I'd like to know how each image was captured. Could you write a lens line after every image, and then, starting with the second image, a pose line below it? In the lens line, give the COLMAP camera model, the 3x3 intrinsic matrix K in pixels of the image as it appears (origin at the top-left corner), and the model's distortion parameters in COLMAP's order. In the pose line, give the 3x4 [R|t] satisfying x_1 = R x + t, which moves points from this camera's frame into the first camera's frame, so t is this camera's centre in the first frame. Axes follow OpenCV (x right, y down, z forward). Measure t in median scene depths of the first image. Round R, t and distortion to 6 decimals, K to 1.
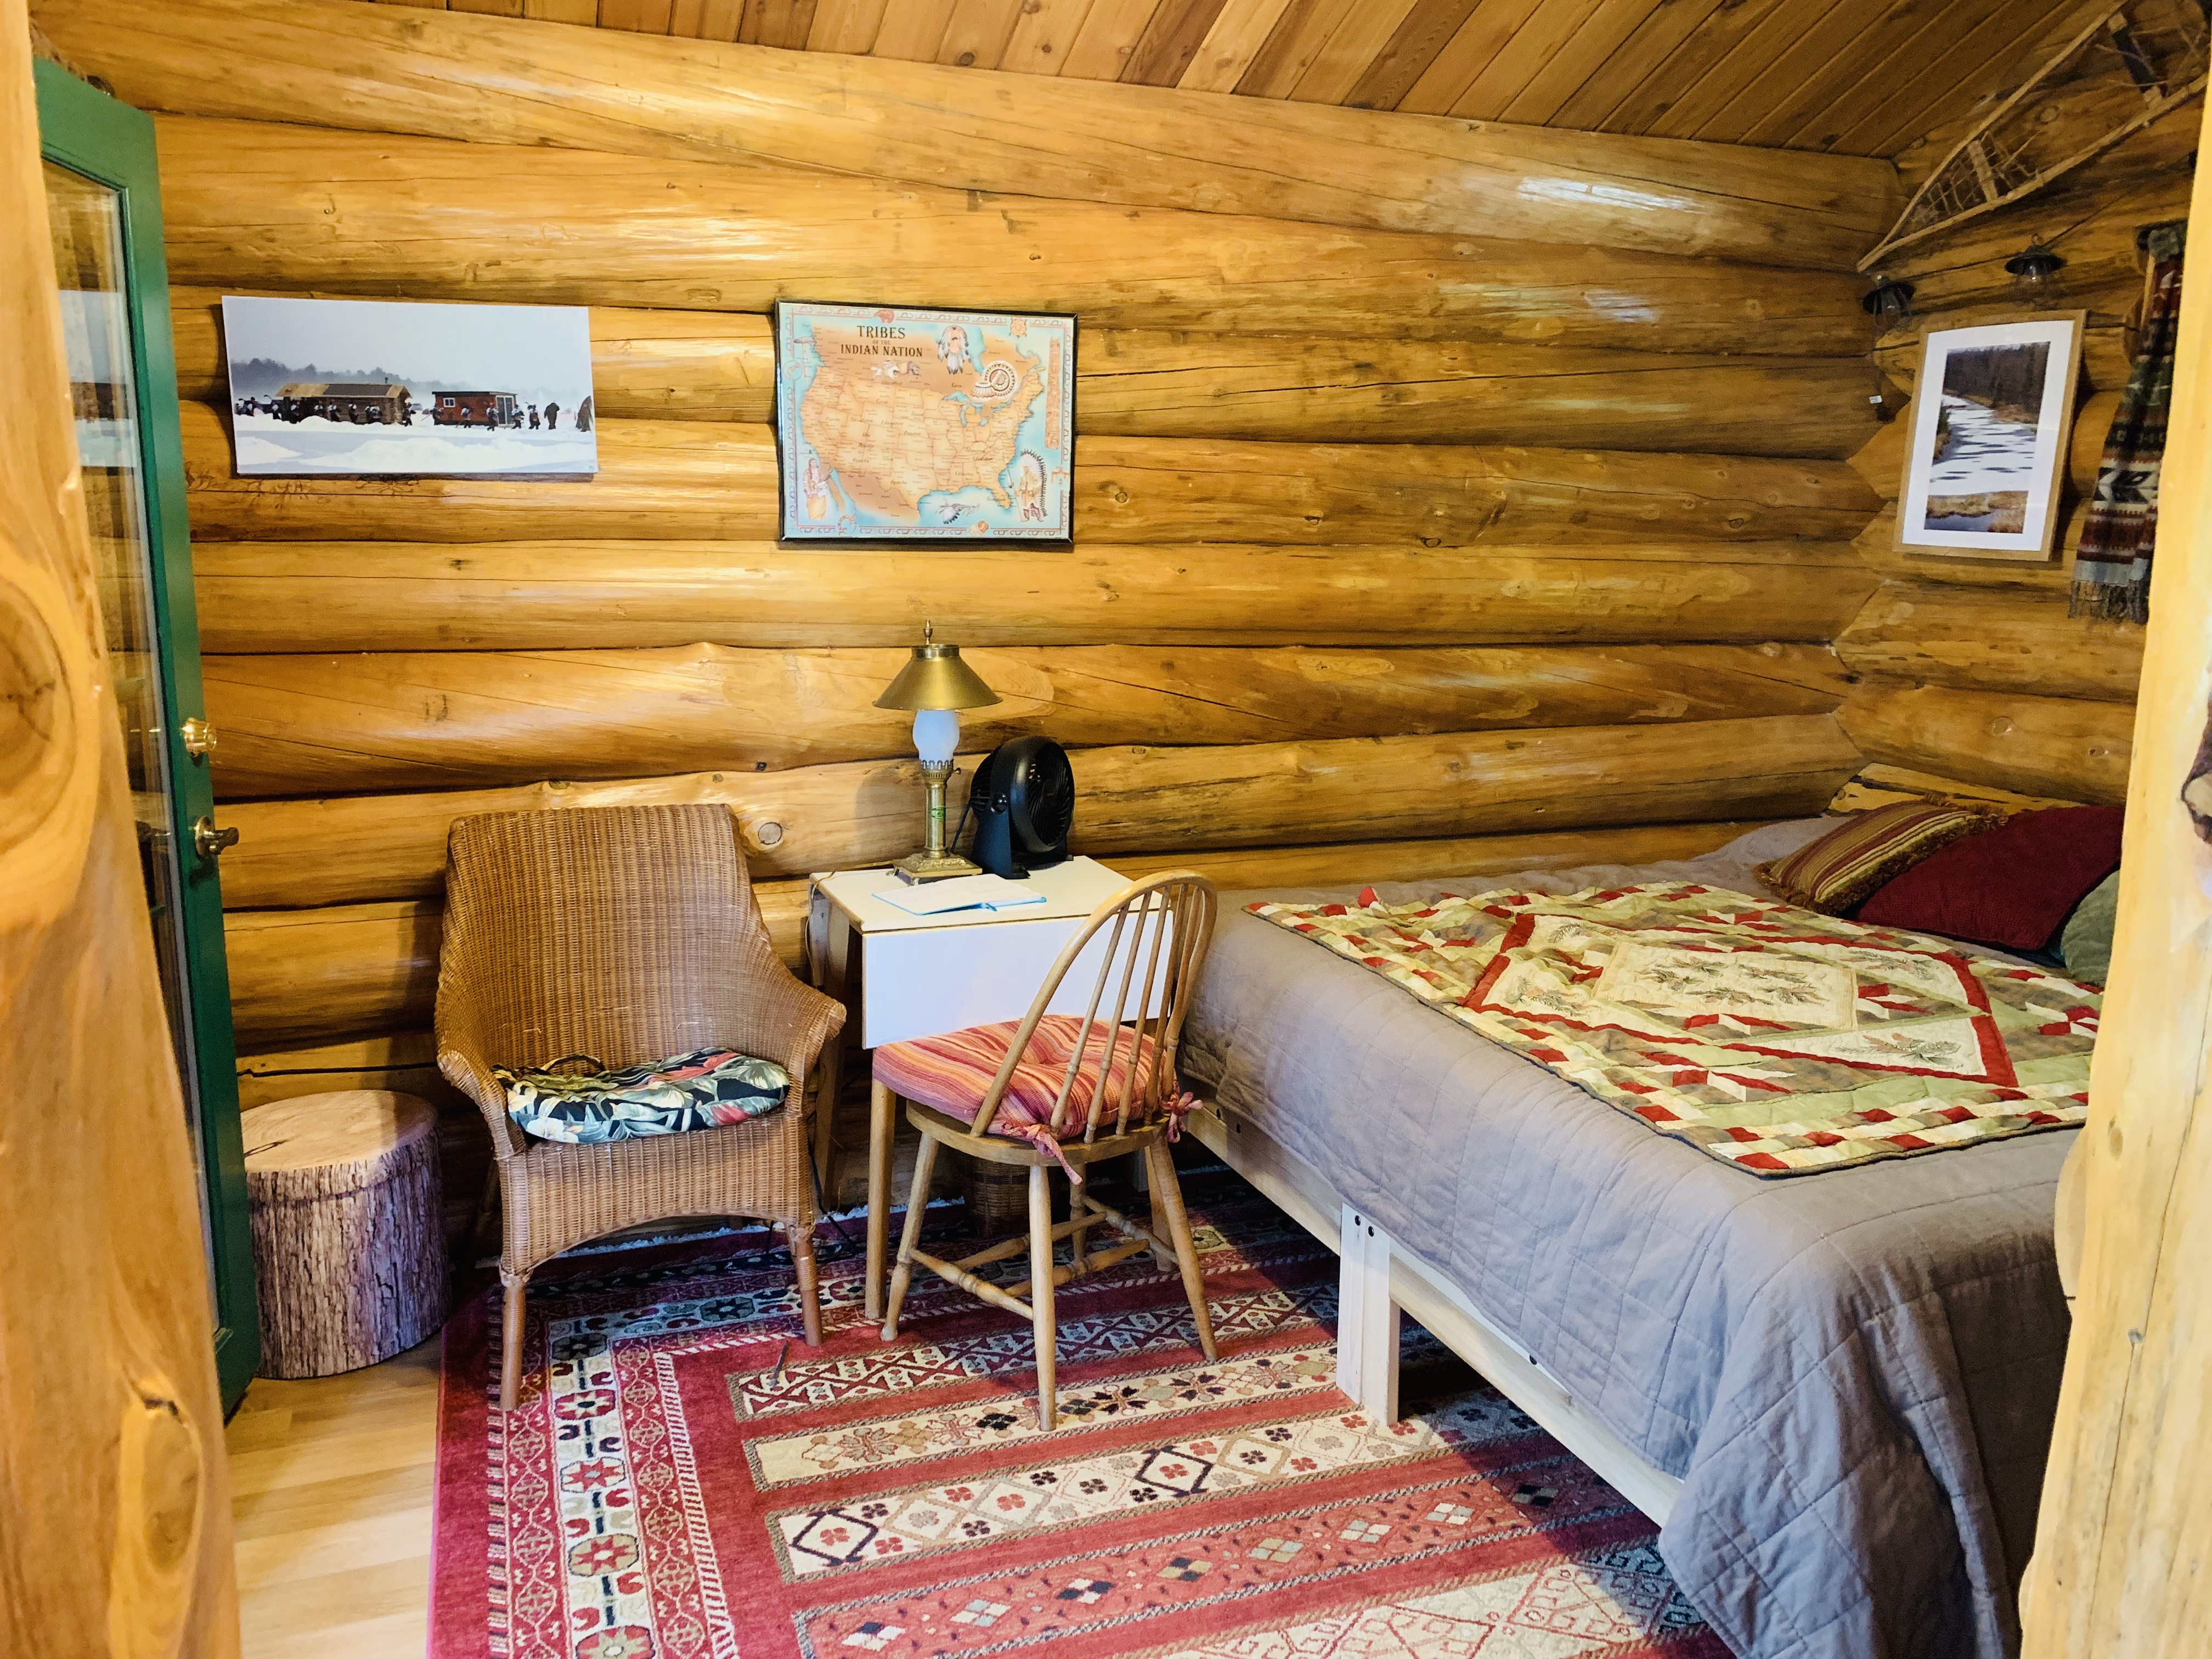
lens RADIAL K [[1559.9, 0, 1106.0], [0, 1559.9, 829.5], [0, 0, 1]] dist [-0.081969, 0.059480]
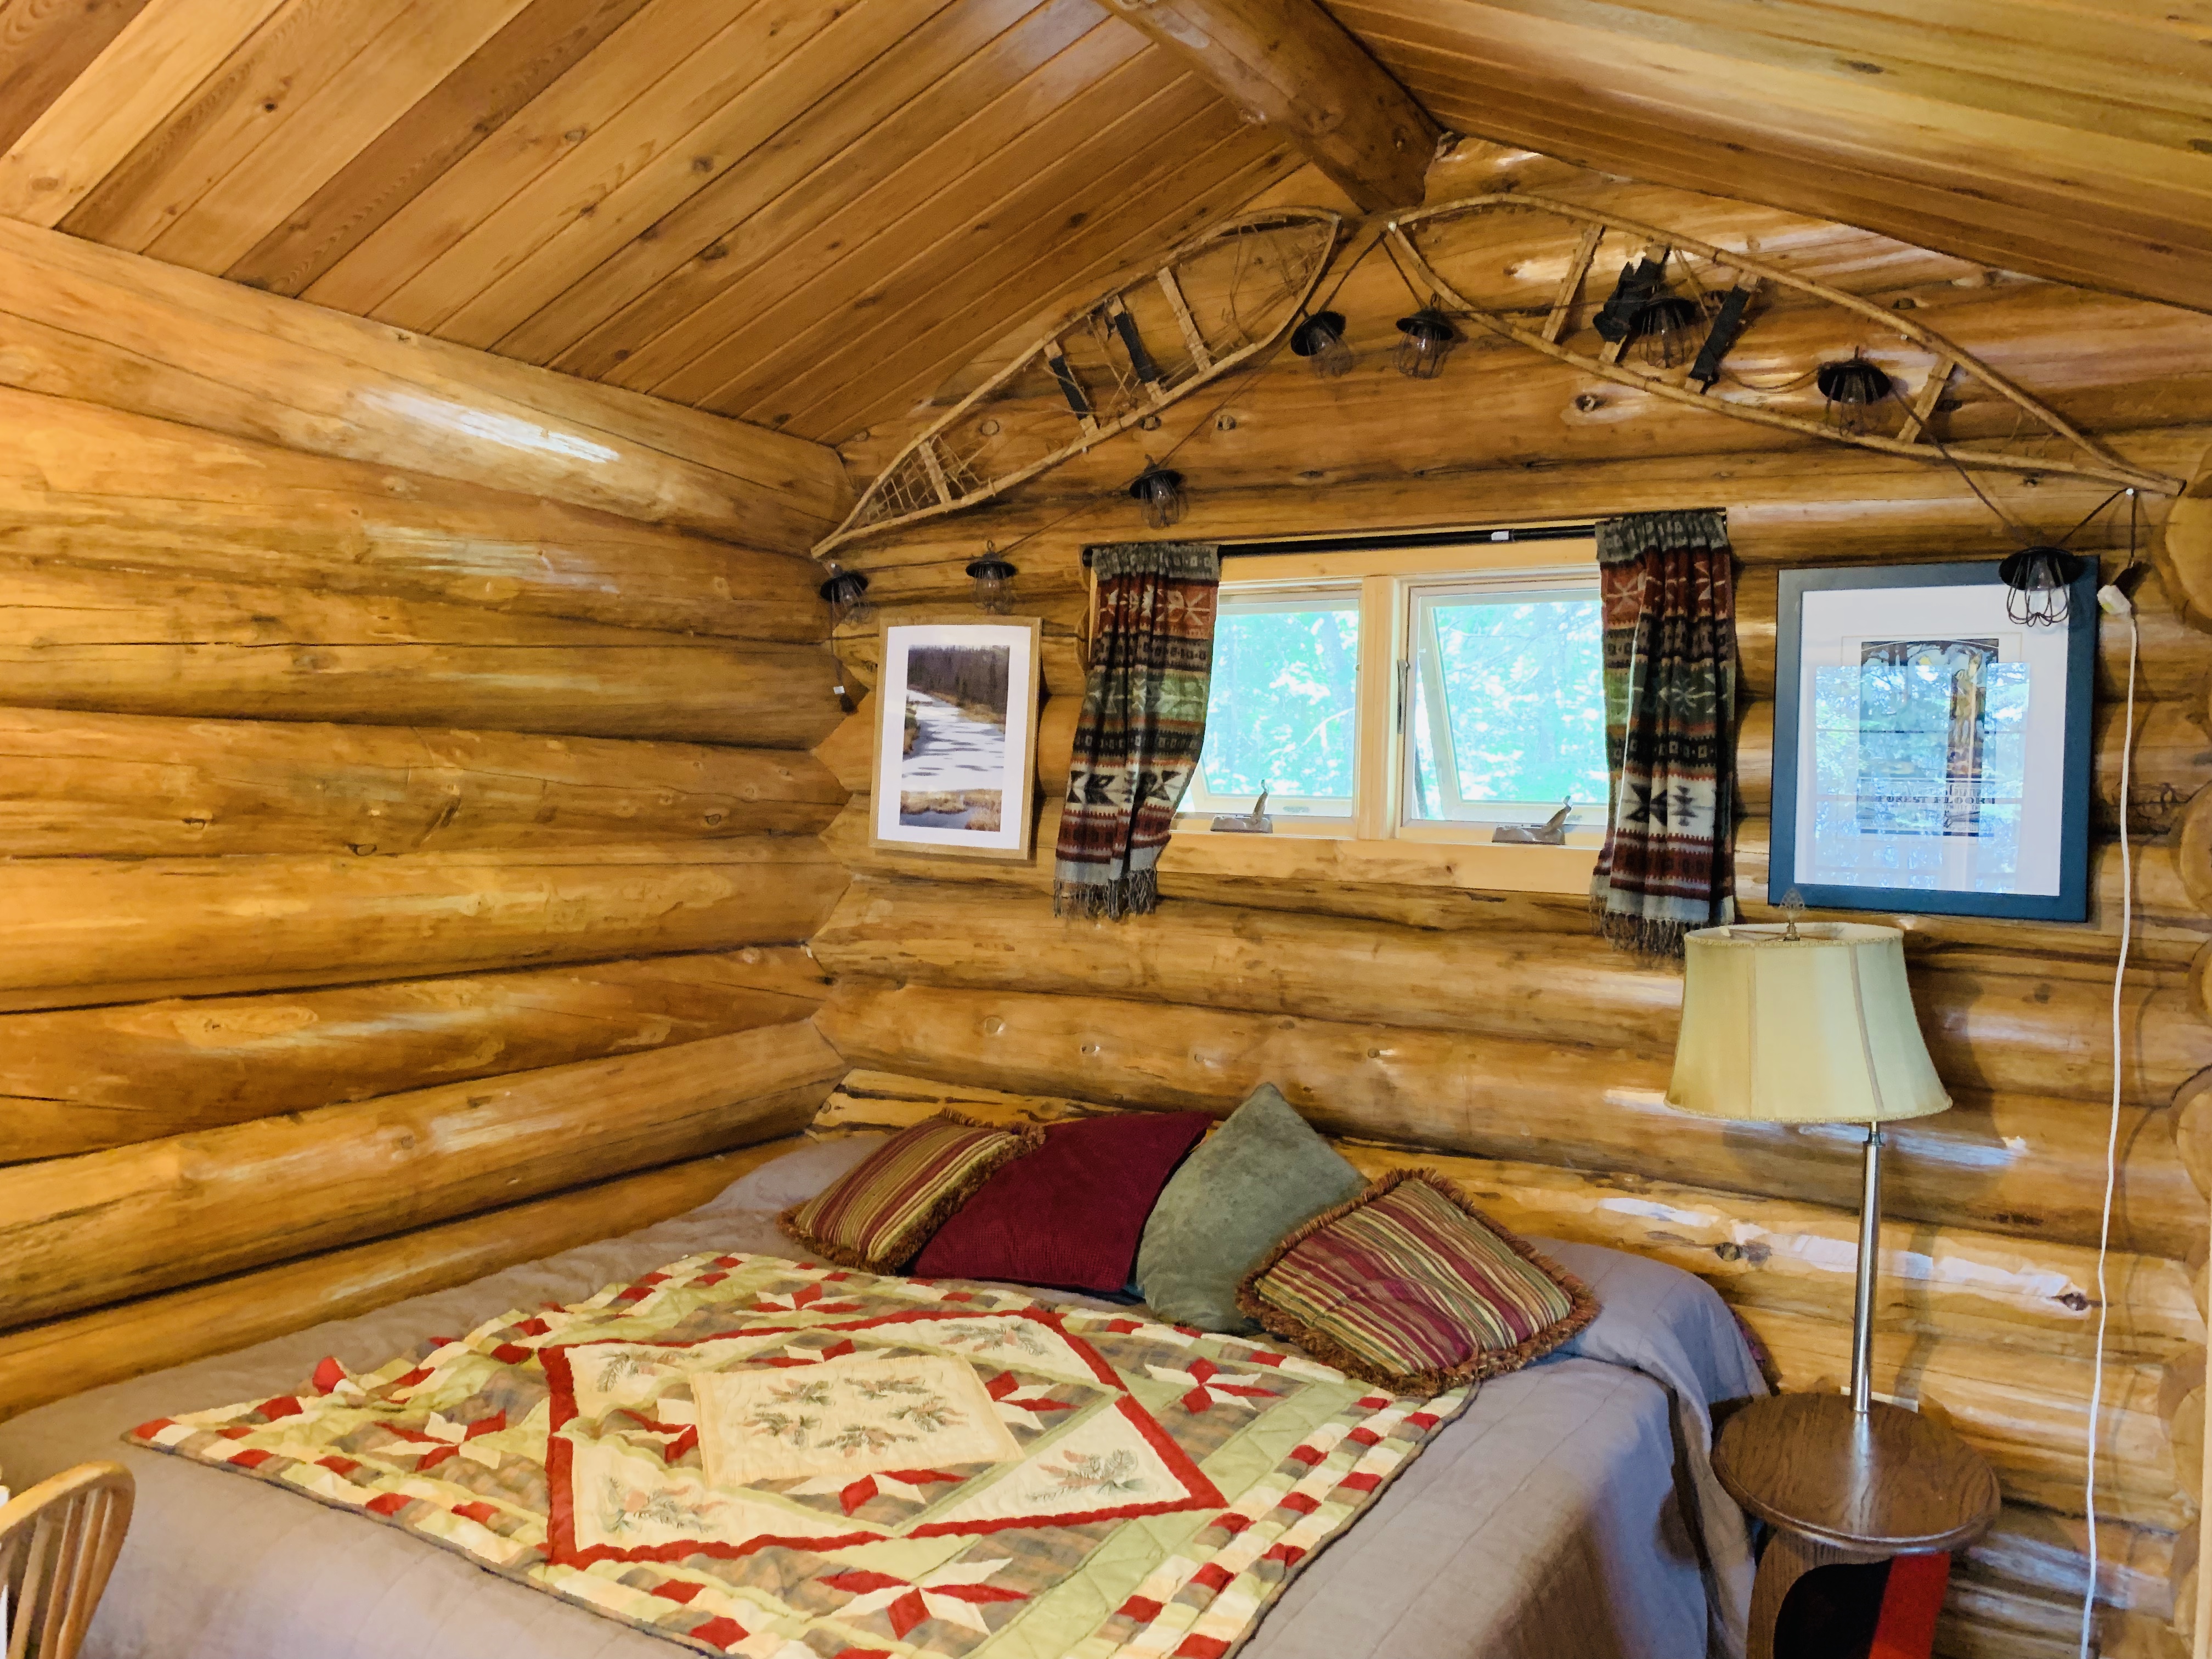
lens RADIAL K [[1688.7, 0, 1106.0], [0, 1688.7, 829.5], [0, 0, 1]] dist [0.074937, -0.065048]
pose [[0.784374, 0.004594, 0.620271, -0.027169], [0.102856, 0.985166, -0.137366, -0.041931], [-0.611701, 0.171545, 0.772266, 0.121823]]
